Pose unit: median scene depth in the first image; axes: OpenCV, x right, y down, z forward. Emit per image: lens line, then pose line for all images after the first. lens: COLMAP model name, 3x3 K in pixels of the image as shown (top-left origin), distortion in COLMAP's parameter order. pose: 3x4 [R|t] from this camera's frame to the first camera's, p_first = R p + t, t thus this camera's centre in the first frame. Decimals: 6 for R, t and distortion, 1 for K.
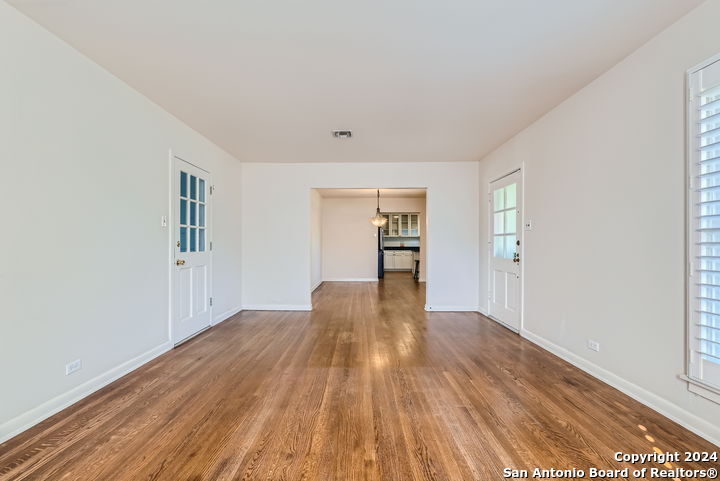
lens RADIAL K [[327.3, 0, 355.3], [0, 327.3, 247.5], [0, 0, 1]] dist [0.000811, 0.000089]
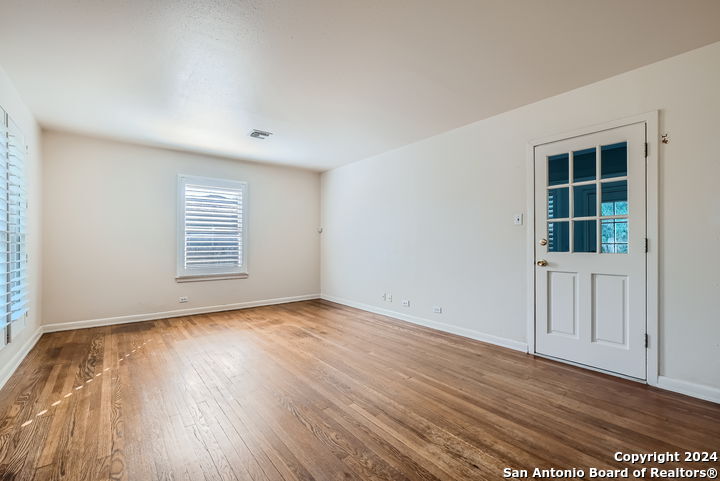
lens RADIAL K [[327.3, 0, 355.3], [0, 327.3, 247.5], [0, 0, 1]] dist [0.000811, 0.000089]
pose [[-0.799563, 0.005426, -0.600558, 0.388219], [-0.003483, 0.999900, 0.013672, -0.006805], [0.600572, 0.013024, -0.799464, 1.399474]]
